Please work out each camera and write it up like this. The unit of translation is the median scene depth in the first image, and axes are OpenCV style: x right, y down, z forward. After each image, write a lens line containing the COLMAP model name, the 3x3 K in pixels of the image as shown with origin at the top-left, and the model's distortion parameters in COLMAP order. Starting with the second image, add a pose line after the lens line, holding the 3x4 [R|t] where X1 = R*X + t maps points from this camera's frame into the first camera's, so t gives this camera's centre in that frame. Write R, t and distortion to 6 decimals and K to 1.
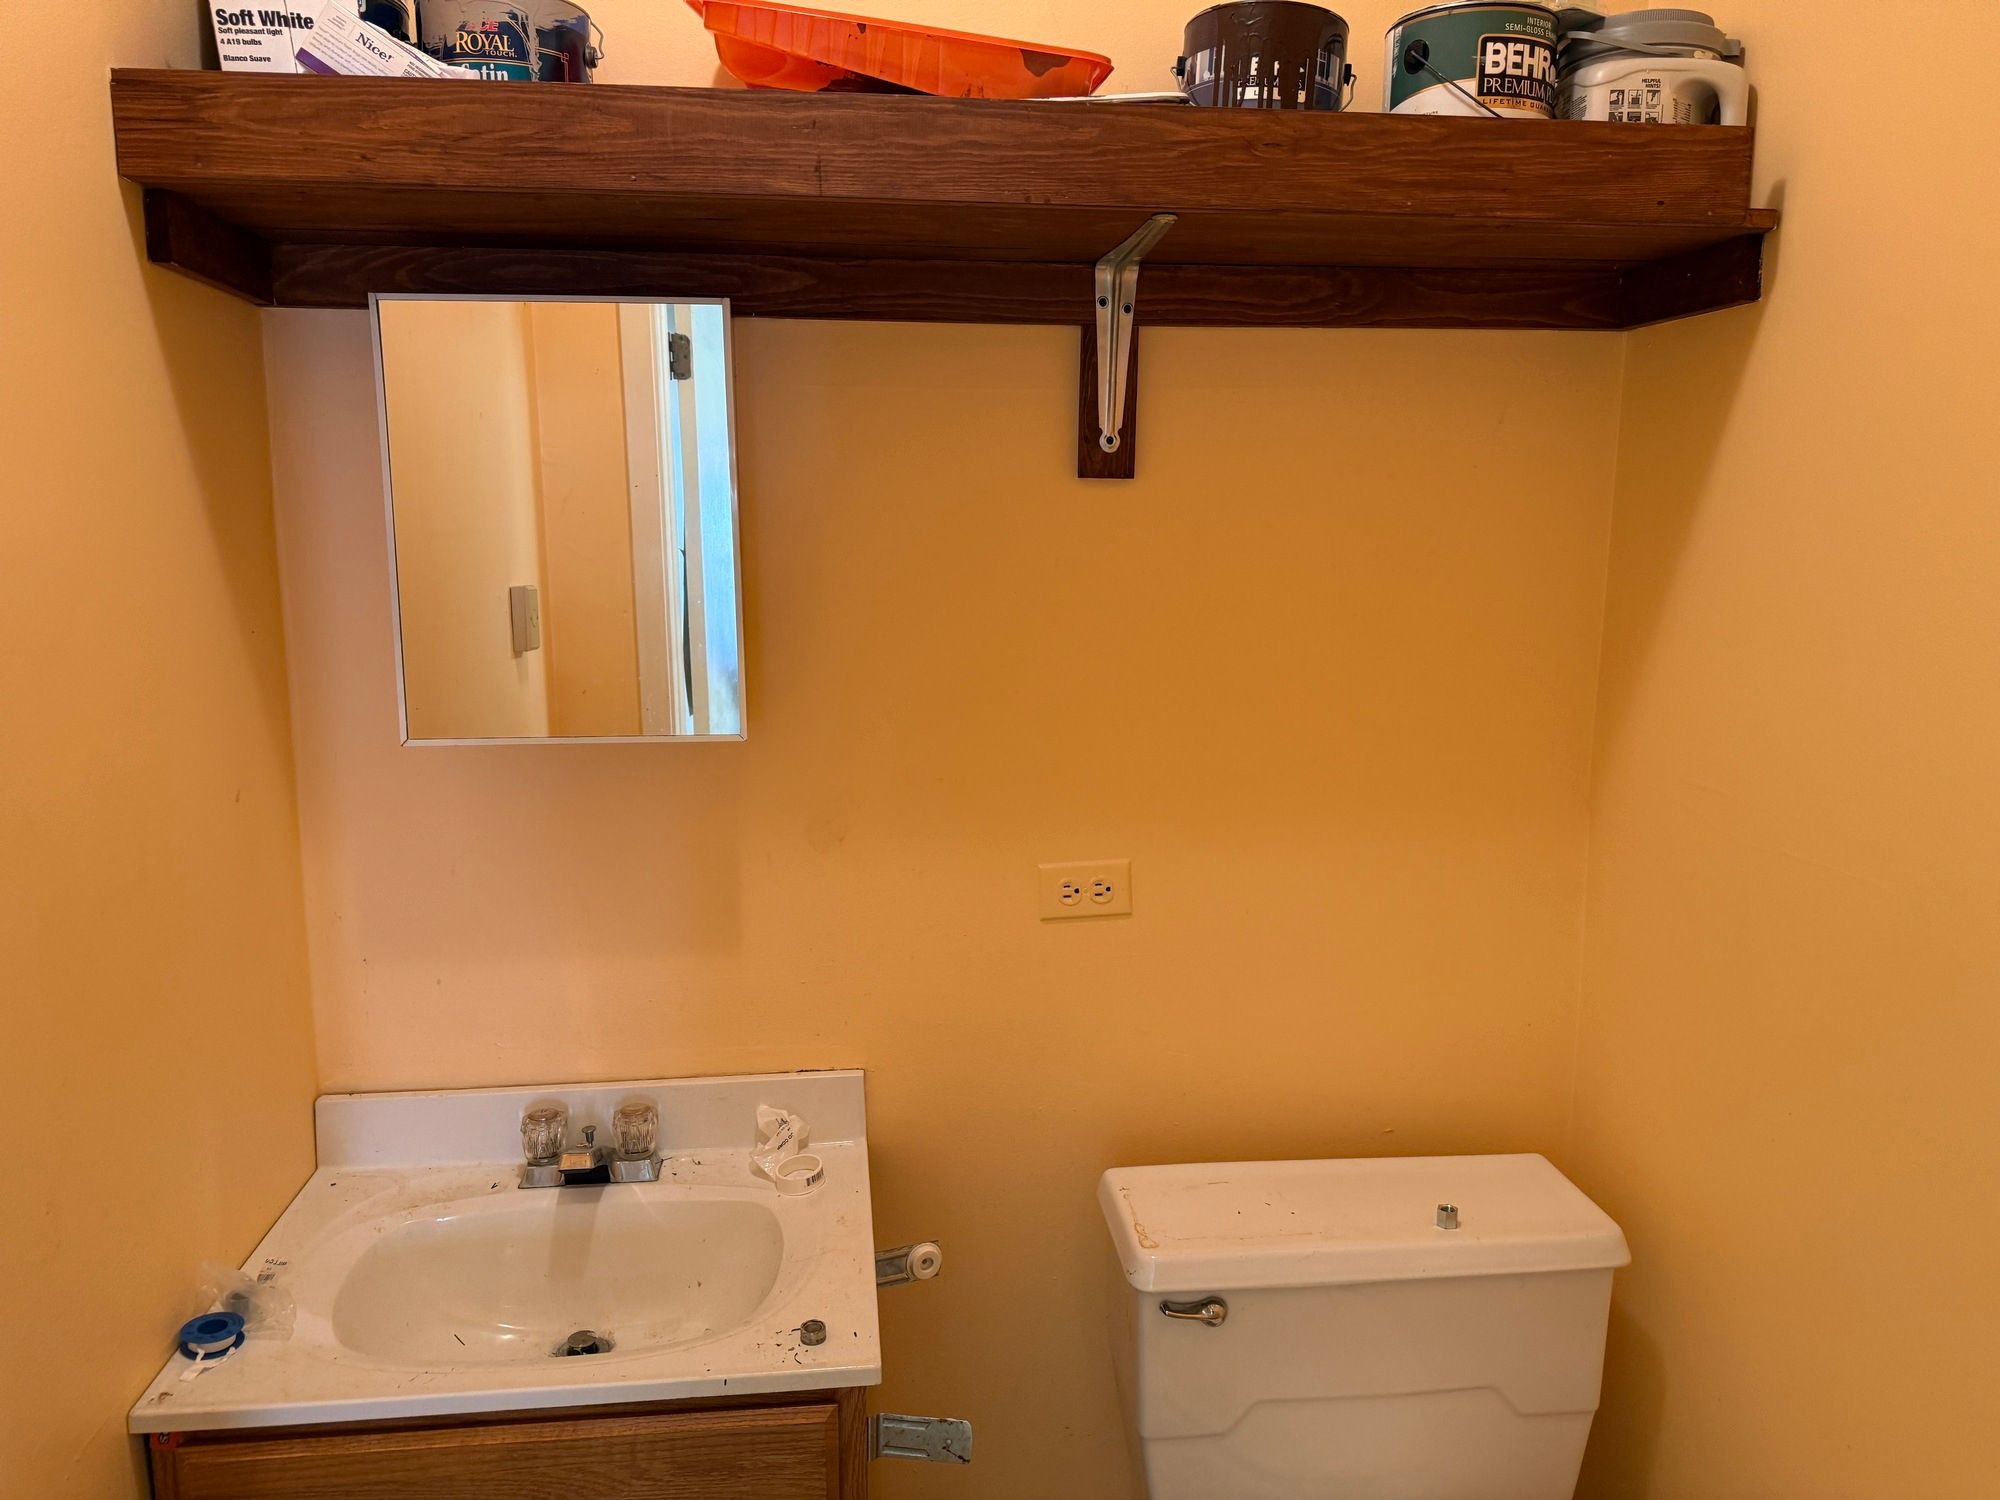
lens RADIAL K [[1397.4, 0, 986.5], [0, 1397.4, 746.9], [0, 0, 1]] dist [-0.011366, -0.005565]
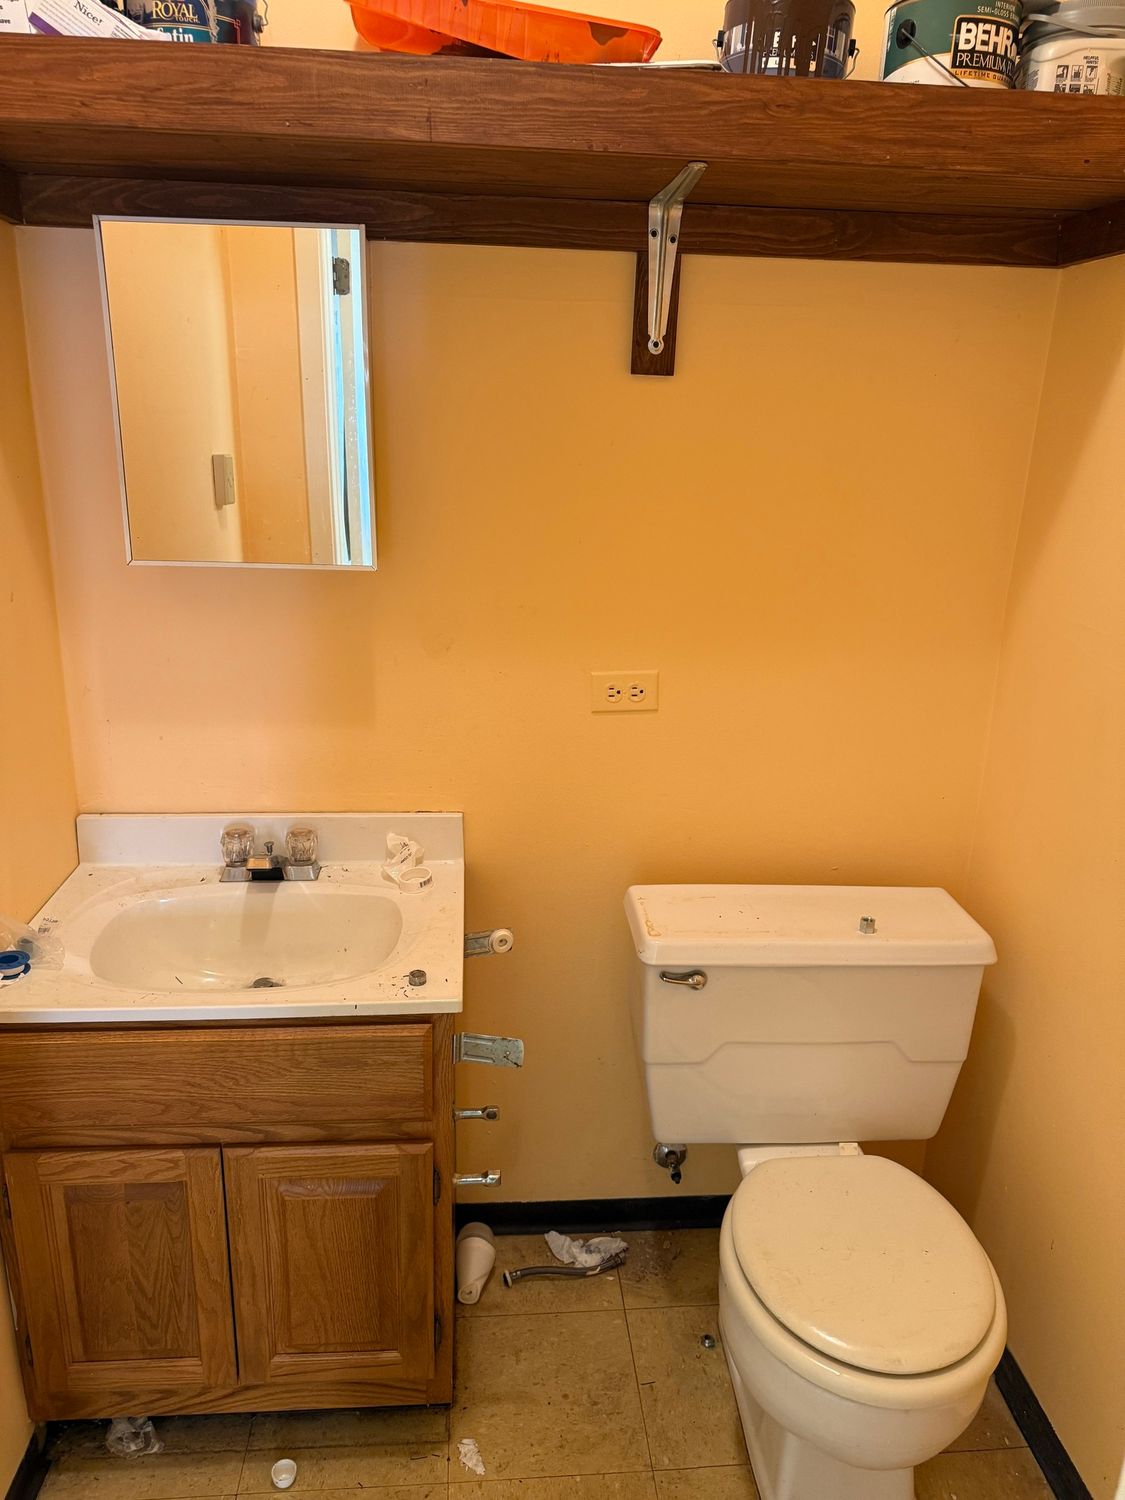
lens RADIAL K [[1048.0, 0, 557.5], [0, 1048.0, 756.6], [0, 0, 1]] dist [-0.011366, -0.005565]
pose [[0.999095, 0.034005, -0.025545, 0.038154], [-0.029867, 0.988562, 0.147828, 0.021832], [0.030280, -0.146931, 0.988683, -0.037370]]
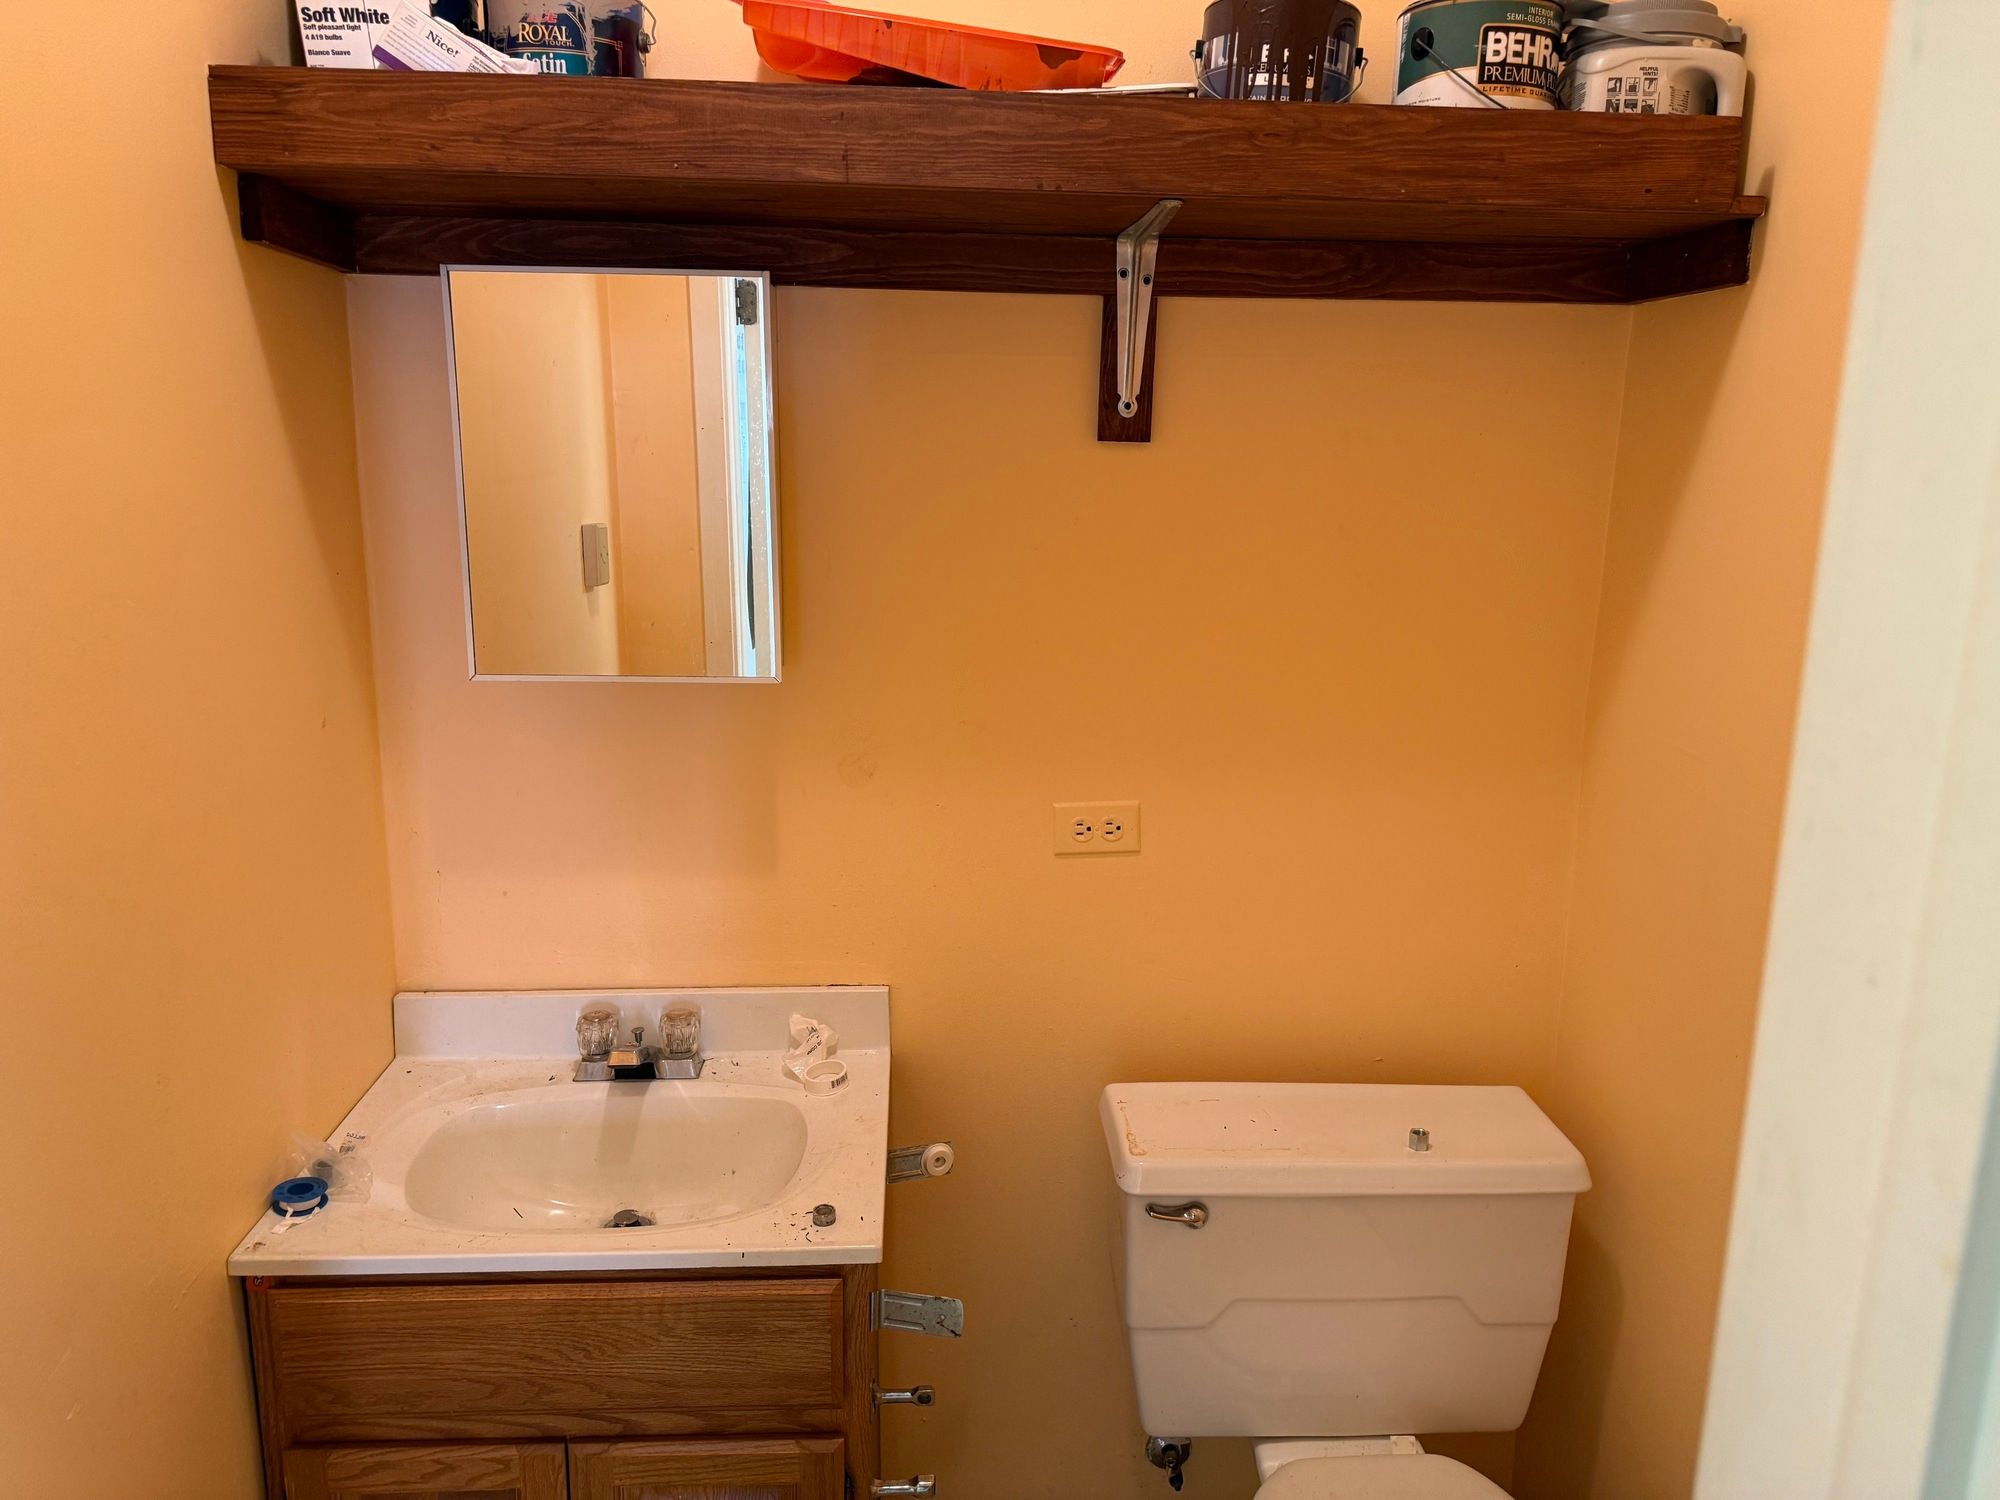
lens RADIAL K [[1397.4, 0, 1004.3], [0, 1397.4, 739.6], [0, 0, 1]] dist [-0.011366, -0.005565]
pose [[0.998424, 0.025444, -0.050012, 0.059157], [-0.022935, 0.998481, 0.050099, -0.018979], [0.051211, -0.048873, 0.997491, -0.080969]]
